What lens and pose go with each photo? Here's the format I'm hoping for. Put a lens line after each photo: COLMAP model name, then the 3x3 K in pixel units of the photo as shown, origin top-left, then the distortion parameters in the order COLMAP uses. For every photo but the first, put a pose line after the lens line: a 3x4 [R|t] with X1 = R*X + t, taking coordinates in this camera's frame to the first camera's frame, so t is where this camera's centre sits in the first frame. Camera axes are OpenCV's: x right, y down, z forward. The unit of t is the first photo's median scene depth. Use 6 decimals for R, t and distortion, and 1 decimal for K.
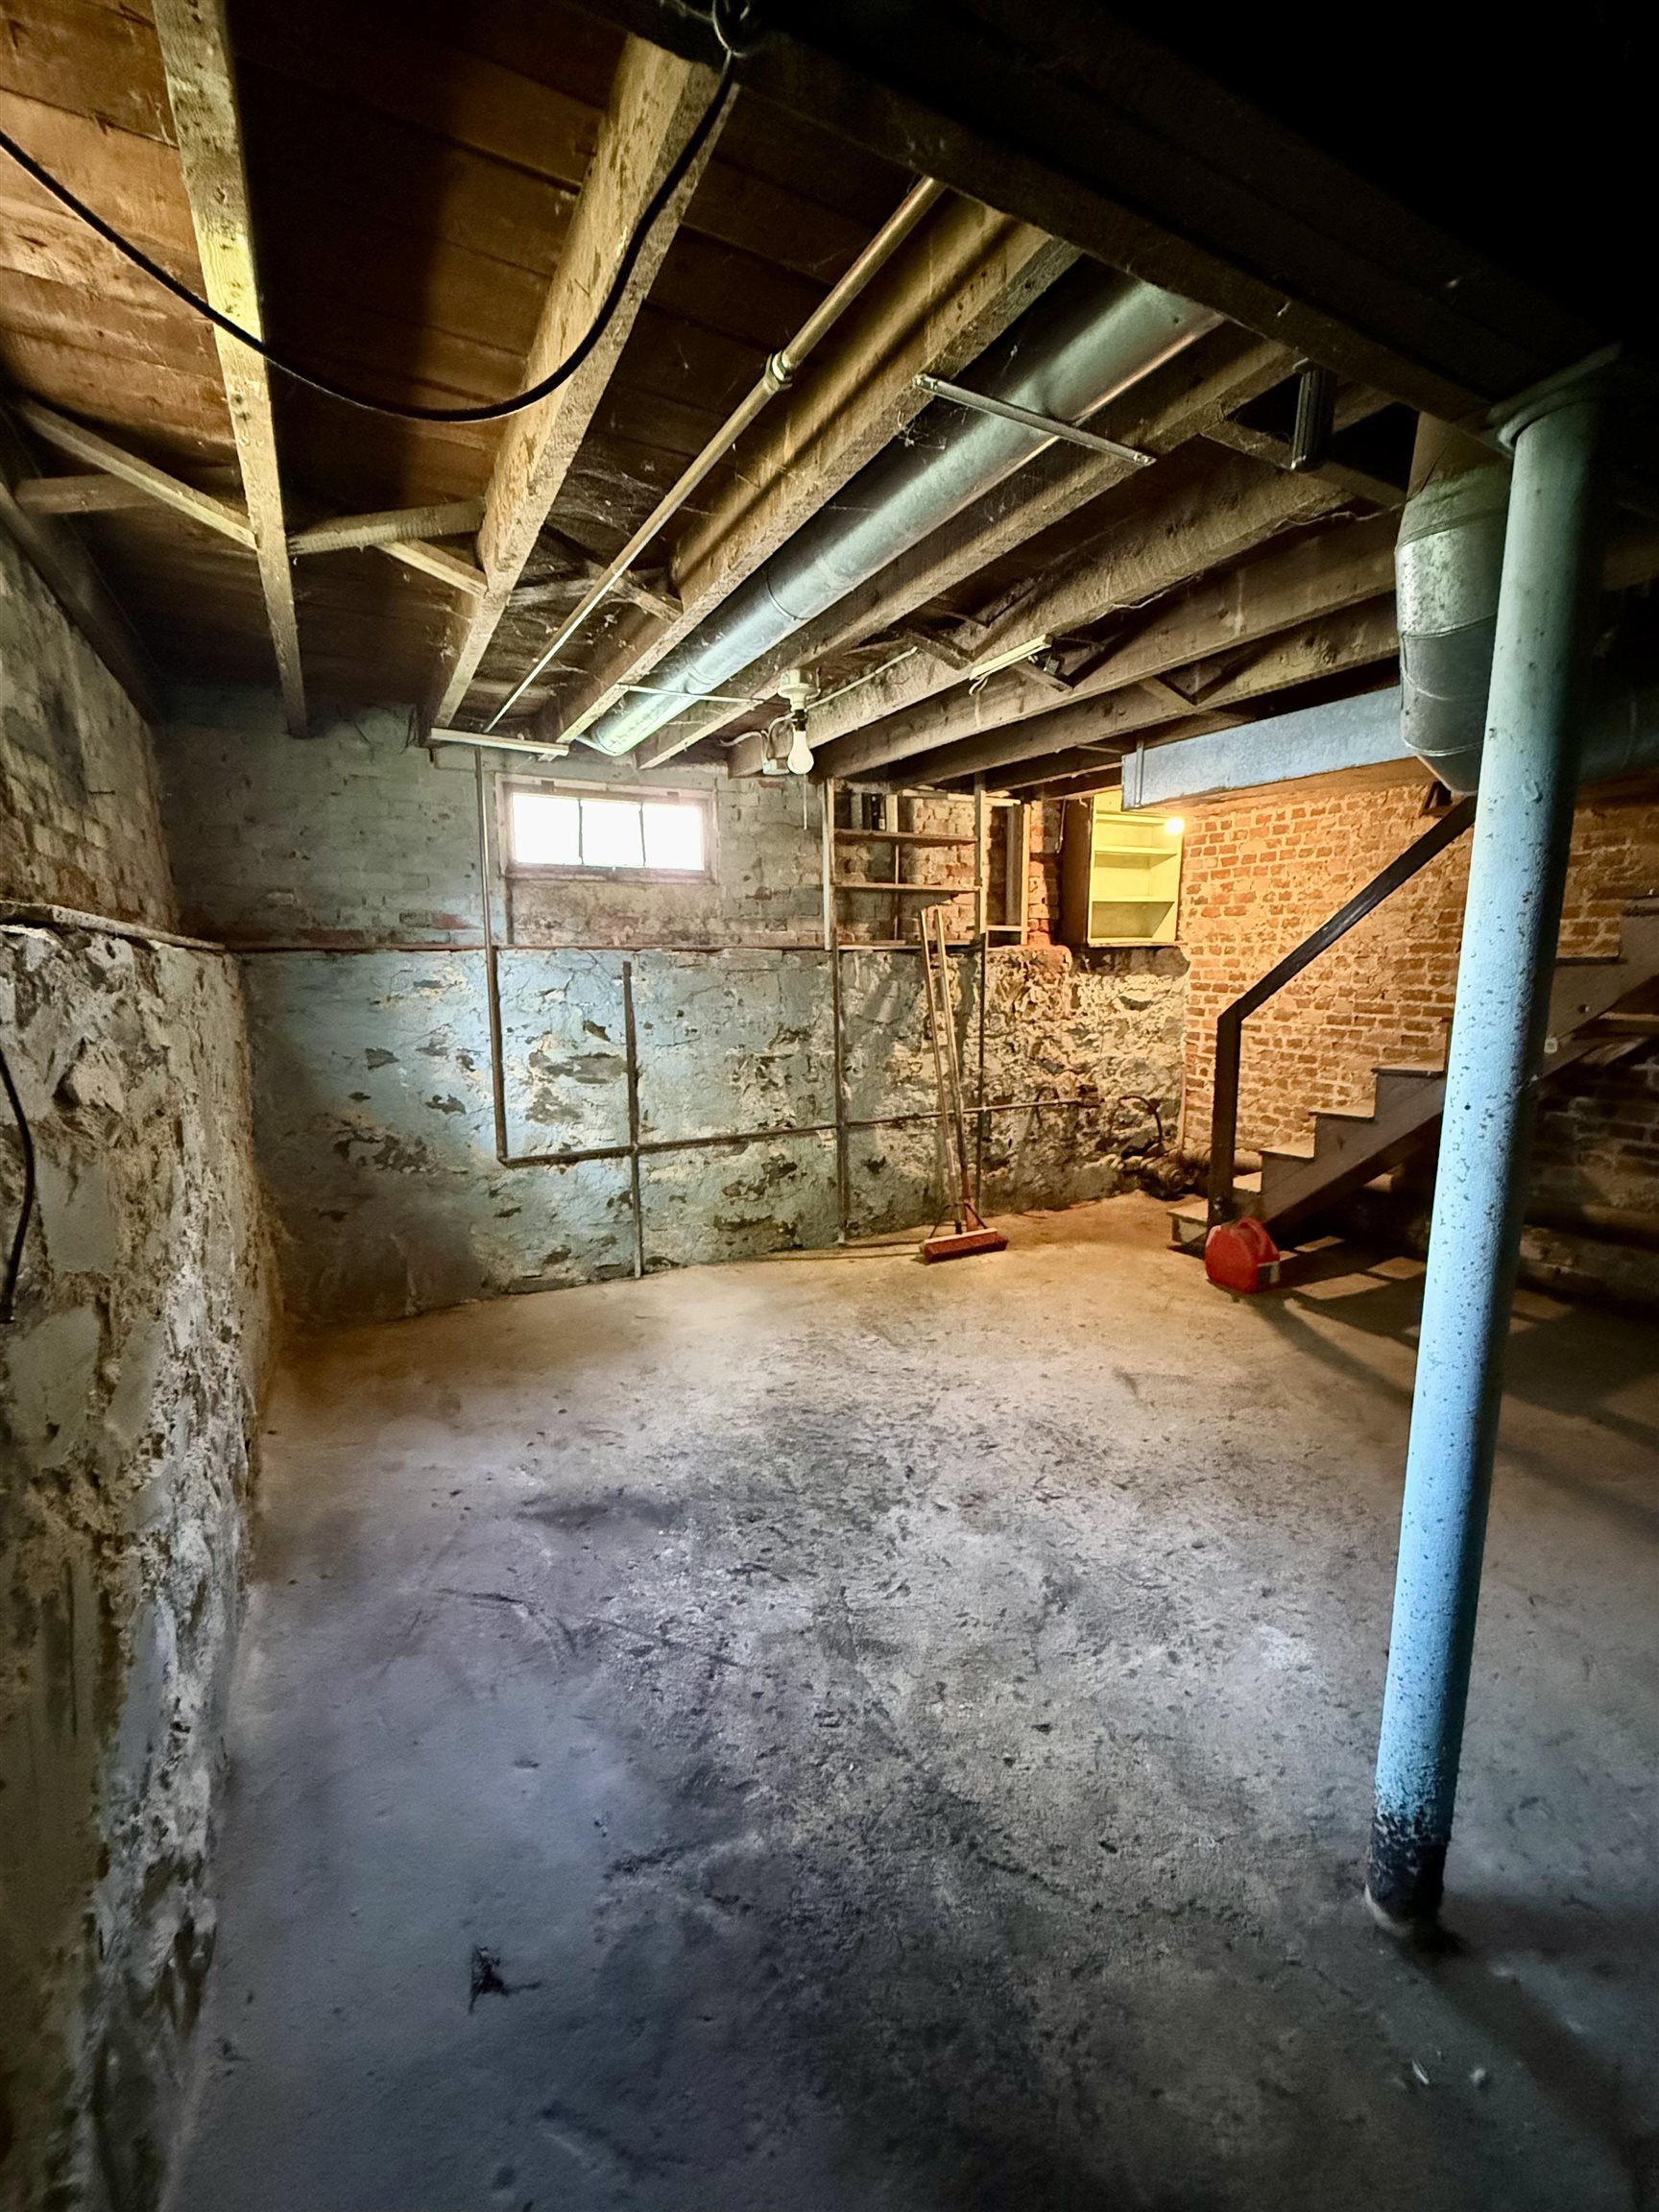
lens RADIAL K [[901.9, 0, 813.4], [0, 901.9, 1096.9], [0, 0, 1]] dist [-0.000905, 0.000239]
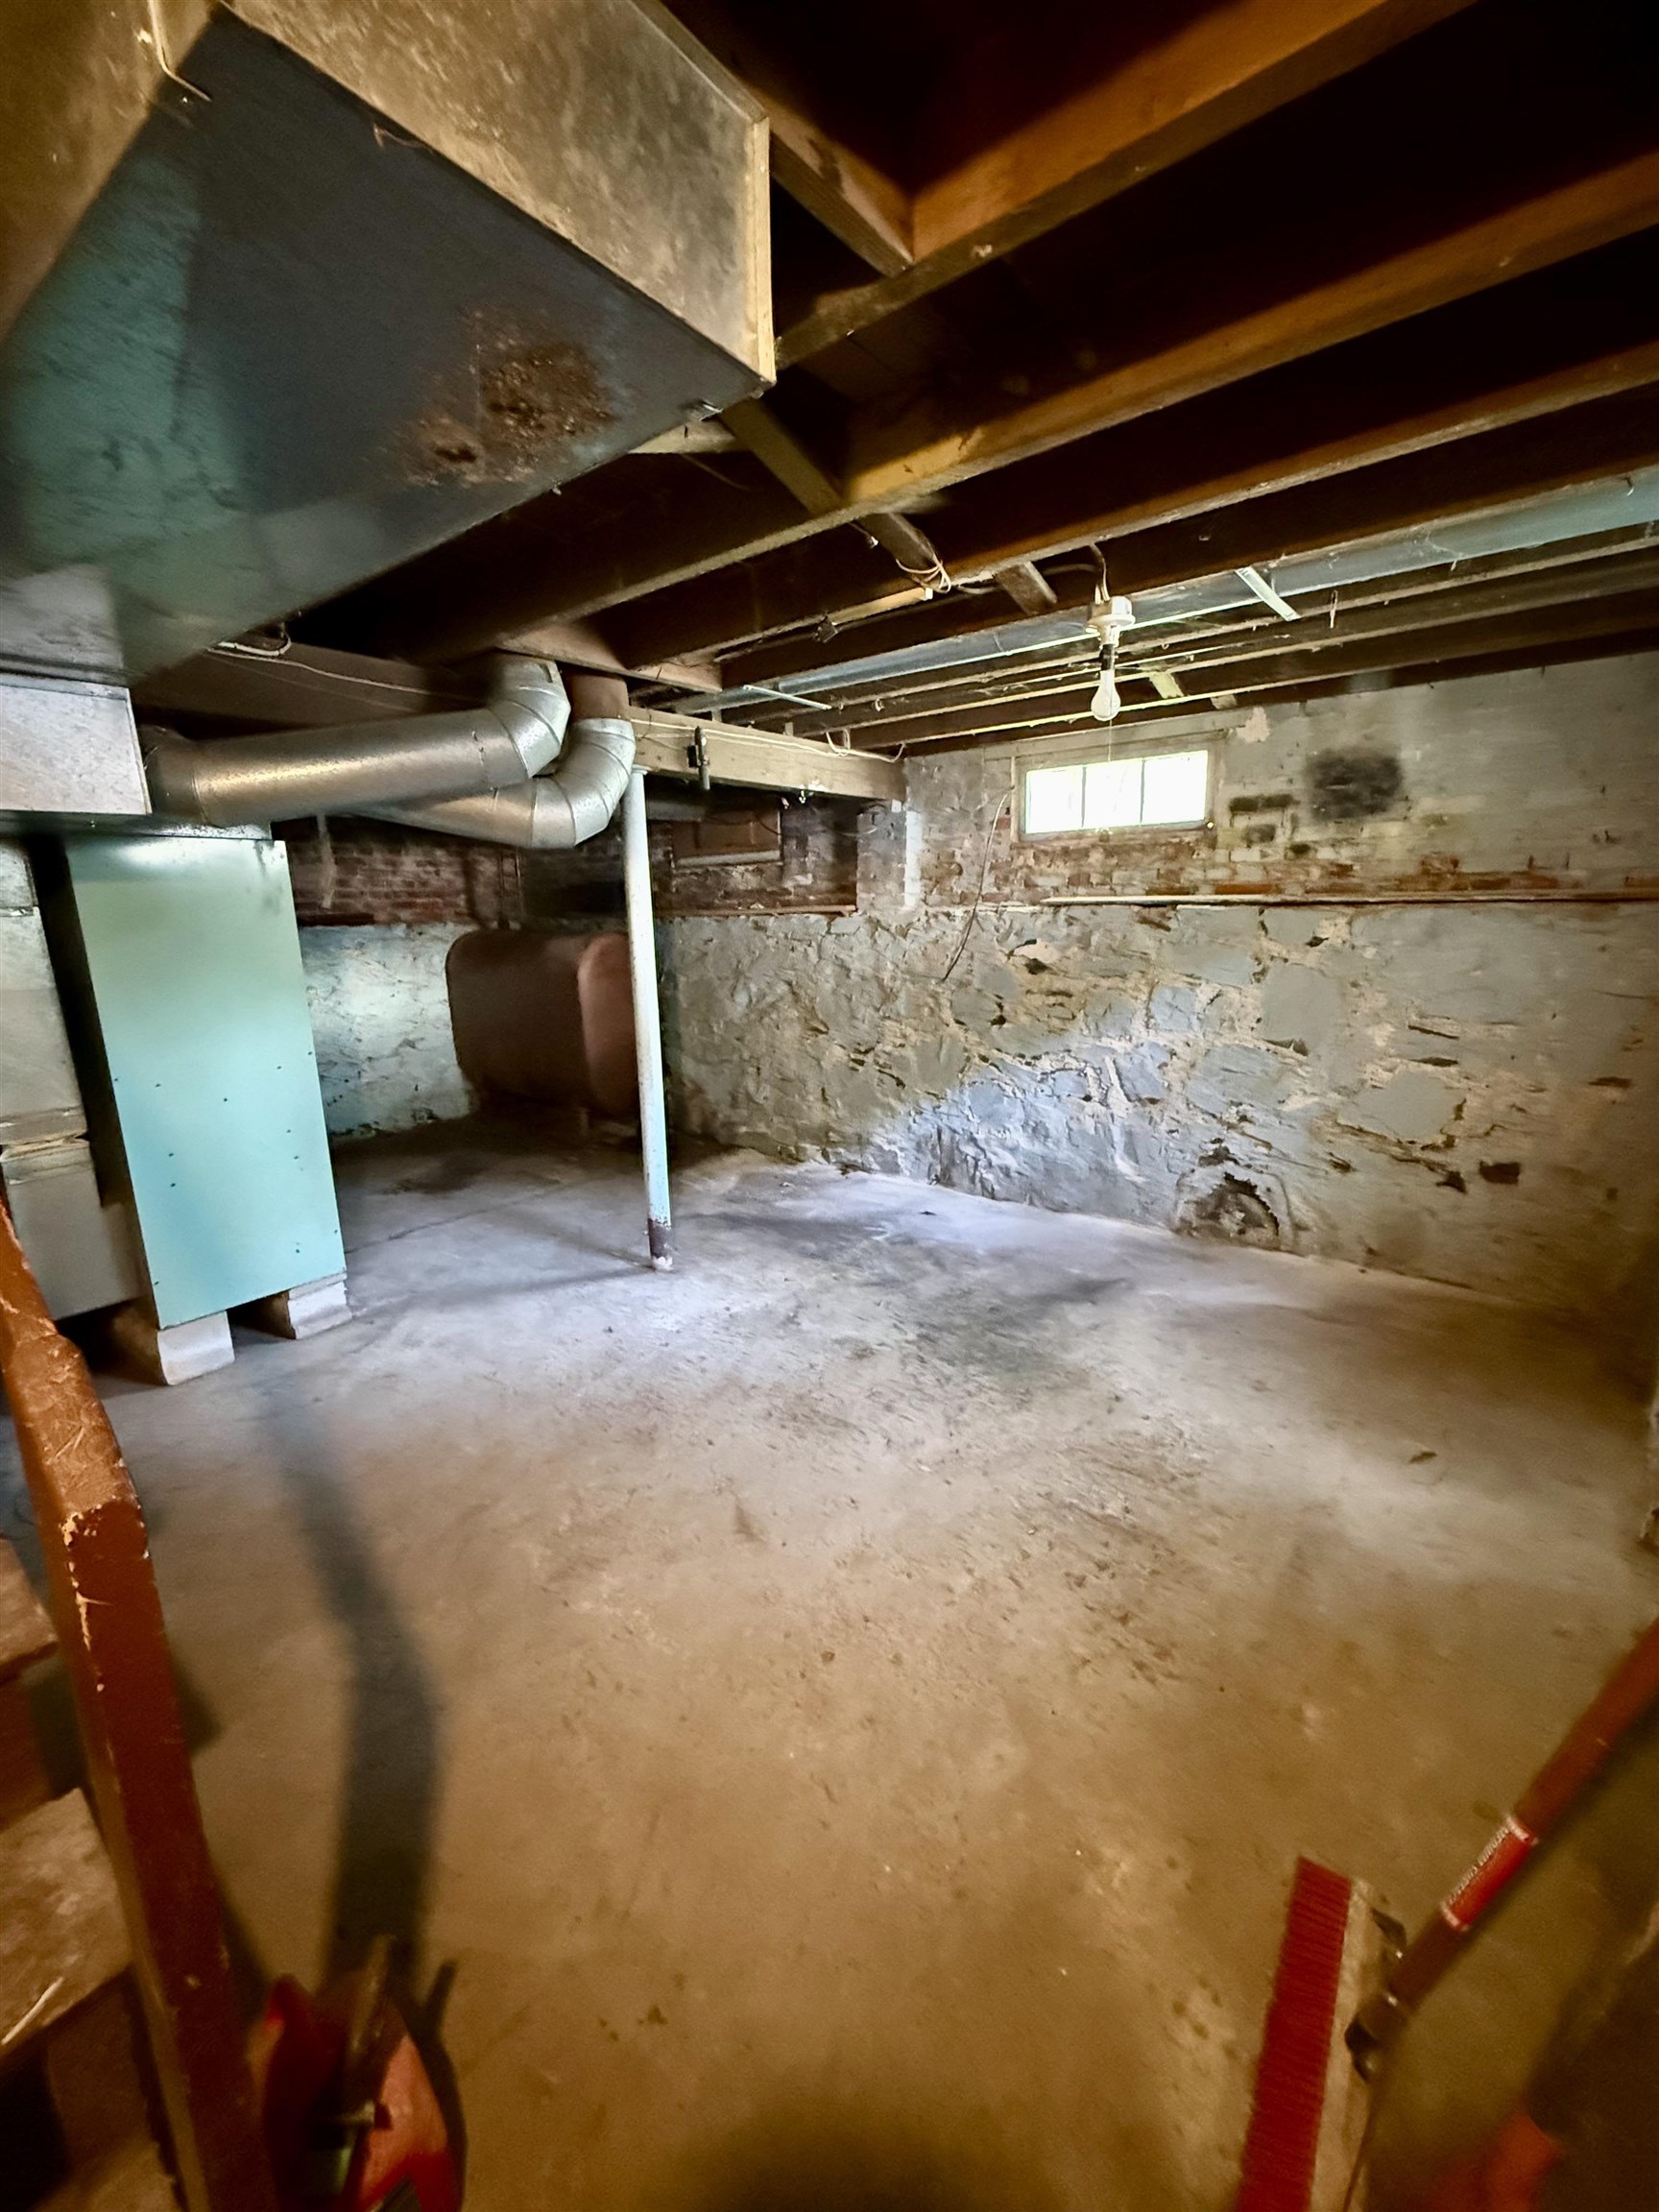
lens RADIAL K [[901.9, 0, 827.6], [0, 901.9, 1110.4], [0, 0, 1]] dist [-0.000905, 0.000239]
pose [[-0.918081, 0.118251, -0.378343, 0.663789], [-0.026341, 0.934157, 0.355890, -0.332613], [0.395516, 0.336702, -0.854517, 1.942989]]
